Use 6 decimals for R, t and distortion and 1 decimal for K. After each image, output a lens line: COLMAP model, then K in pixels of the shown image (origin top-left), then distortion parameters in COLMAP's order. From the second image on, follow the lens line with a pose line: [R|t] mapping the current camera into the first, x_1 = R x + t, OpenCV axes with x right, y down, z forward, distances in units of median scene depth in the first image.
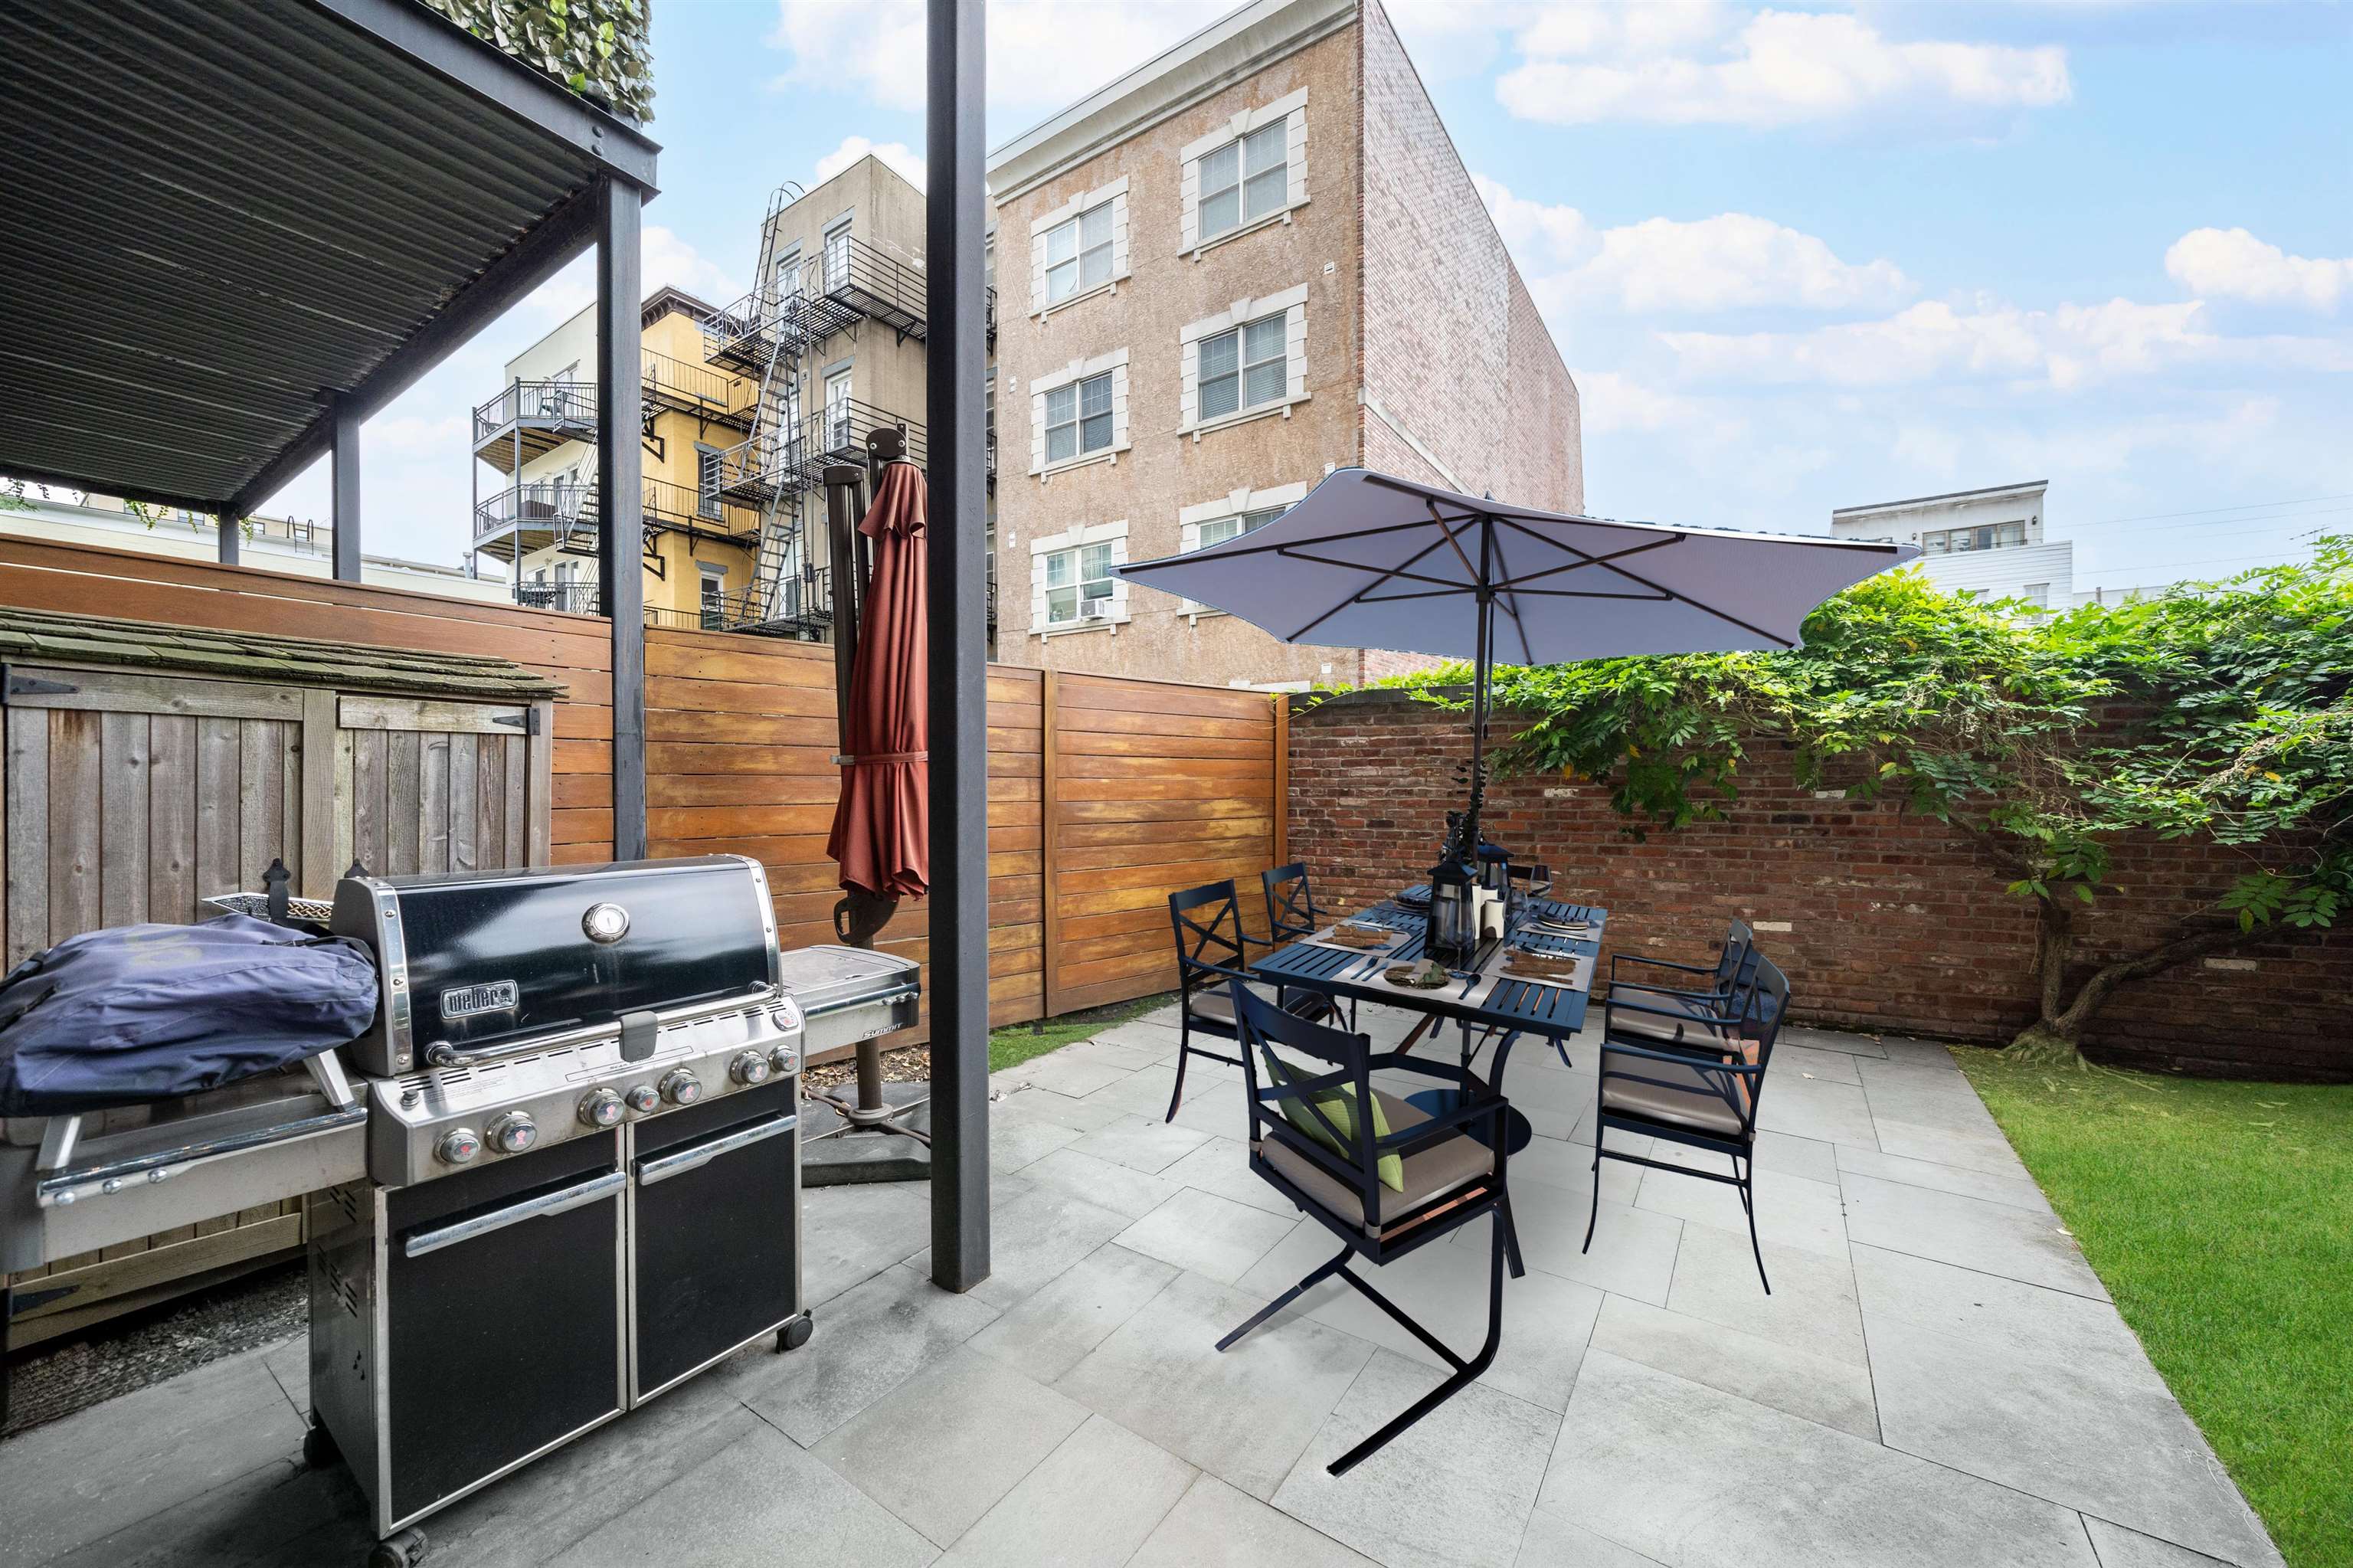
lens RADIAL K [[901.3, 0, 1193.8], [0, 901.3, 782.2], [0, 0, 1]] dist [-0.010748, 0.000957]
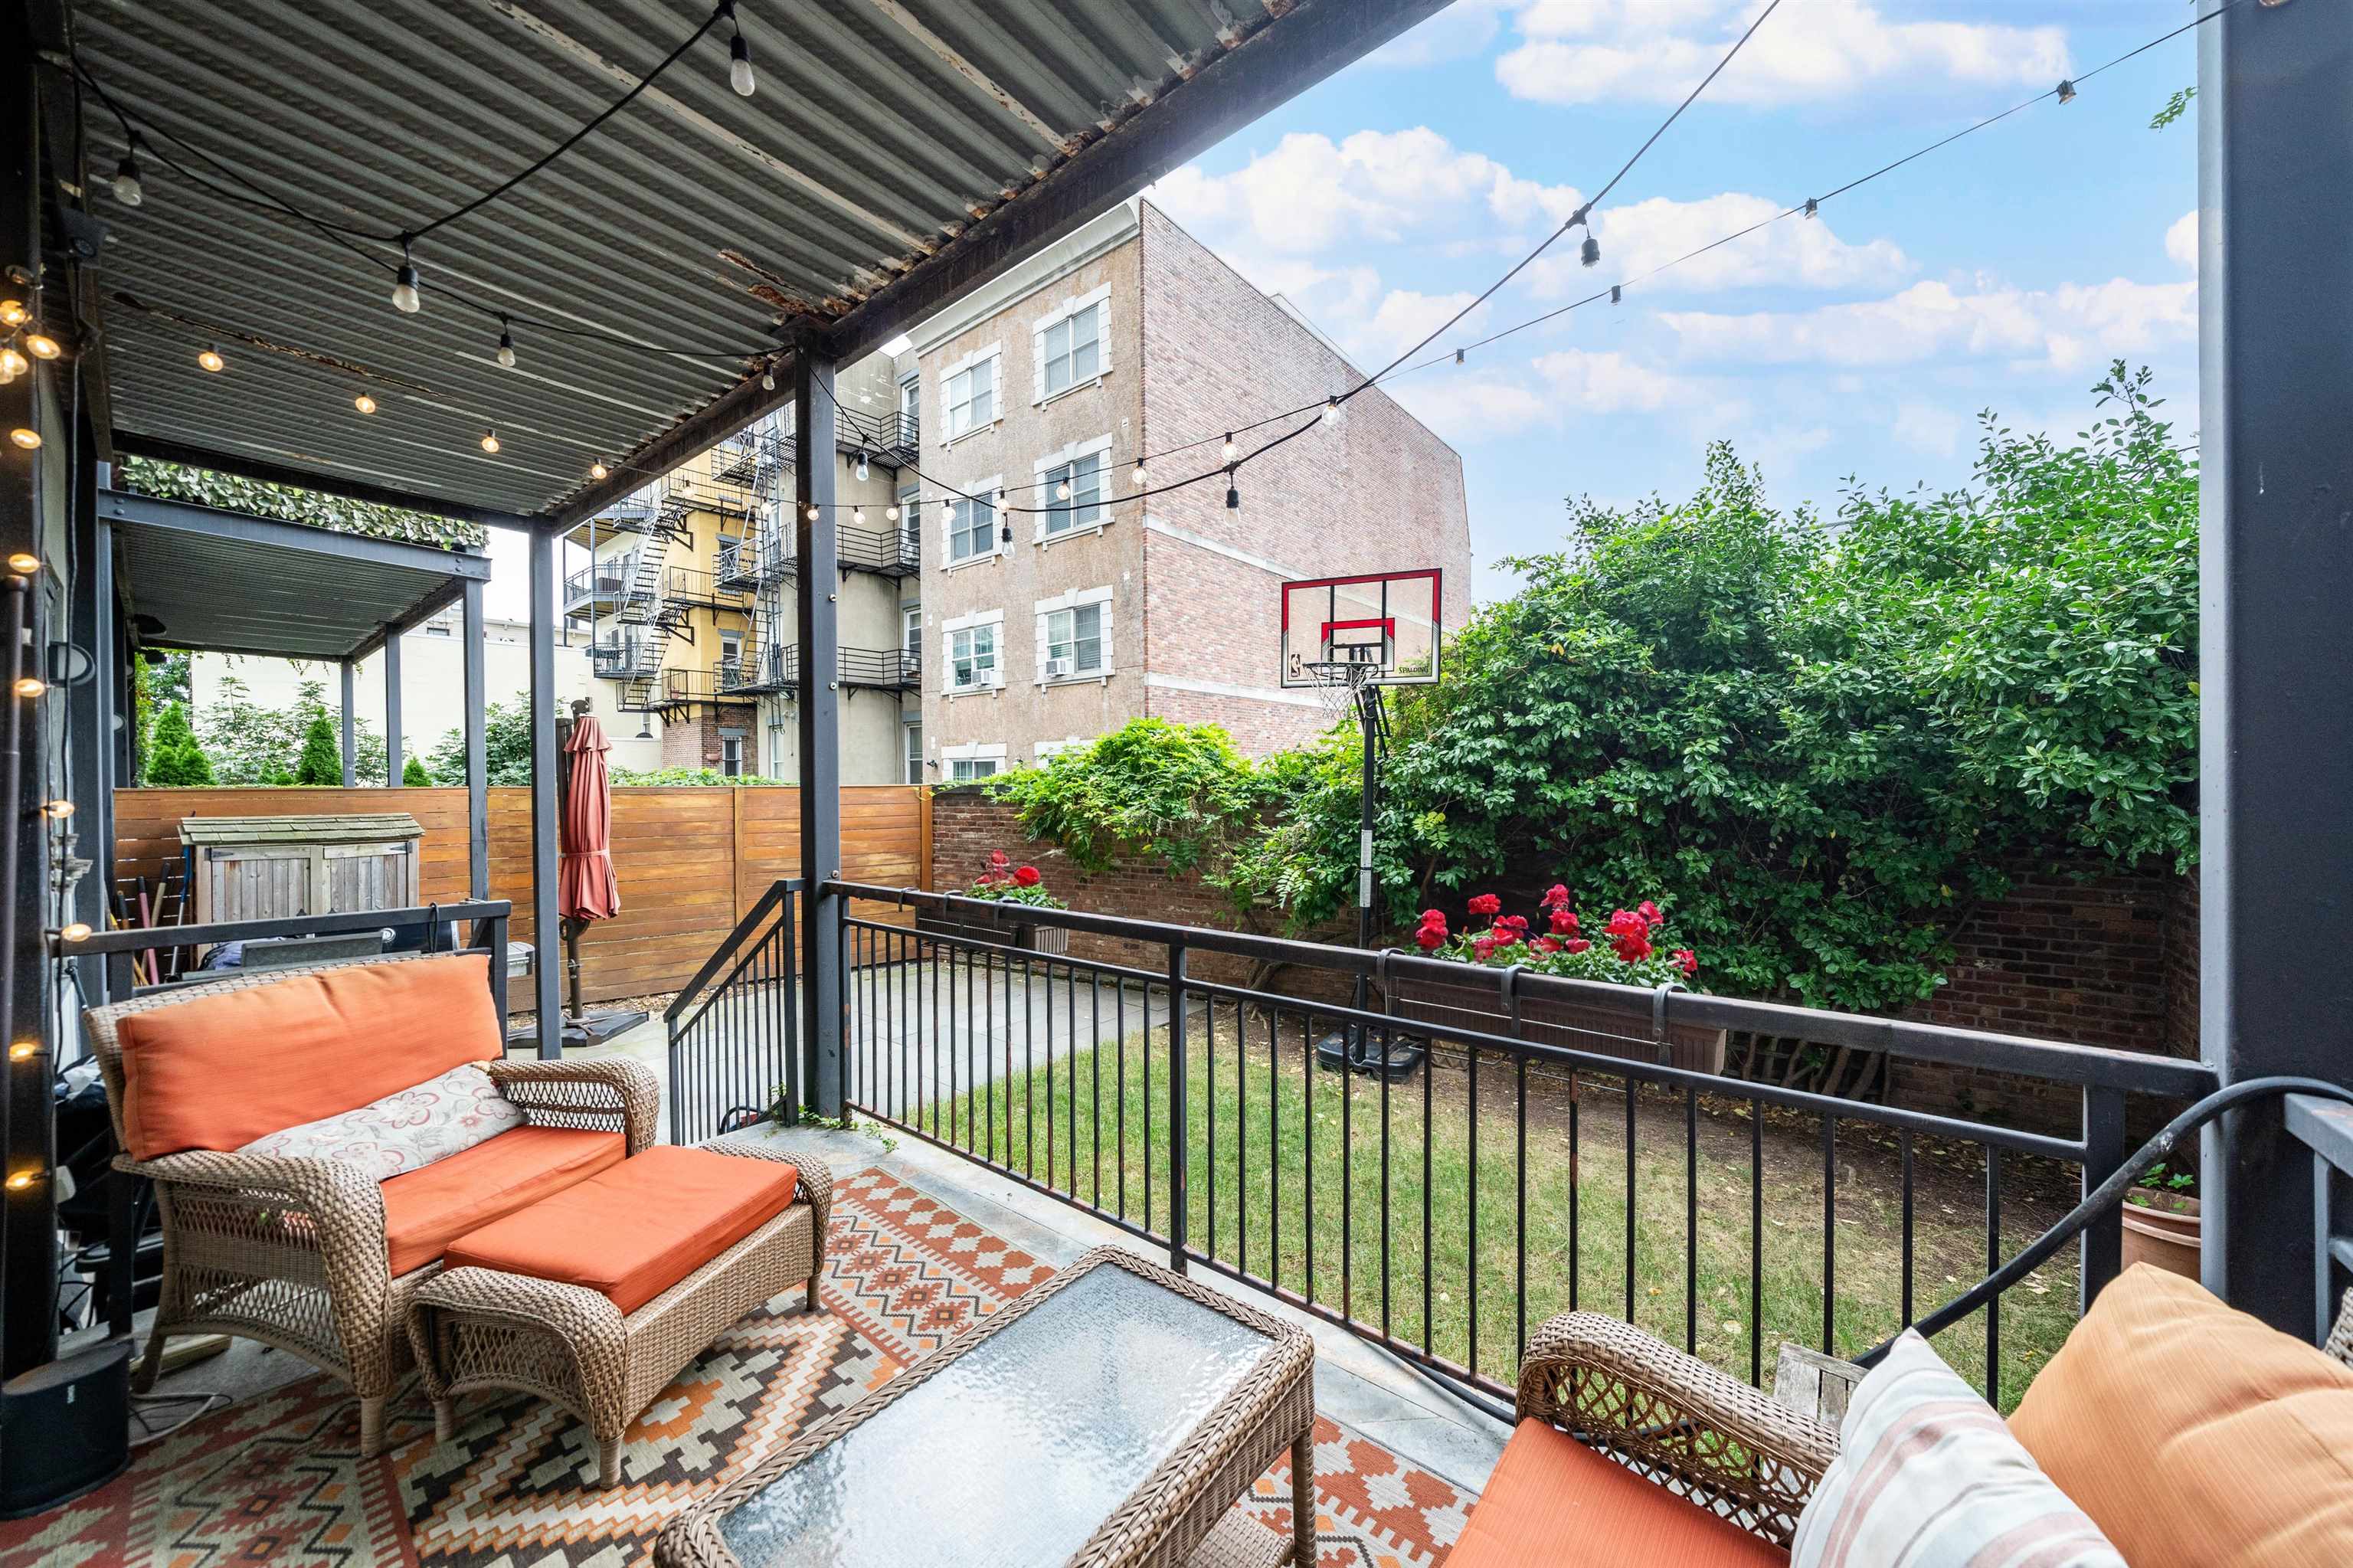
lens RADIAL K [[828.0, 0, 1128.3], [0, 828.0, 786.6], [0, 0, 1]] dist [-0.010692, 0.000614]
pose [[0.995282, -0.009073, -0.096603, 0.235394], [0.008801, 0.999956, -0.003241, -0.034899], [0.096628, 0.002375, 0.995318, -0.169748]]
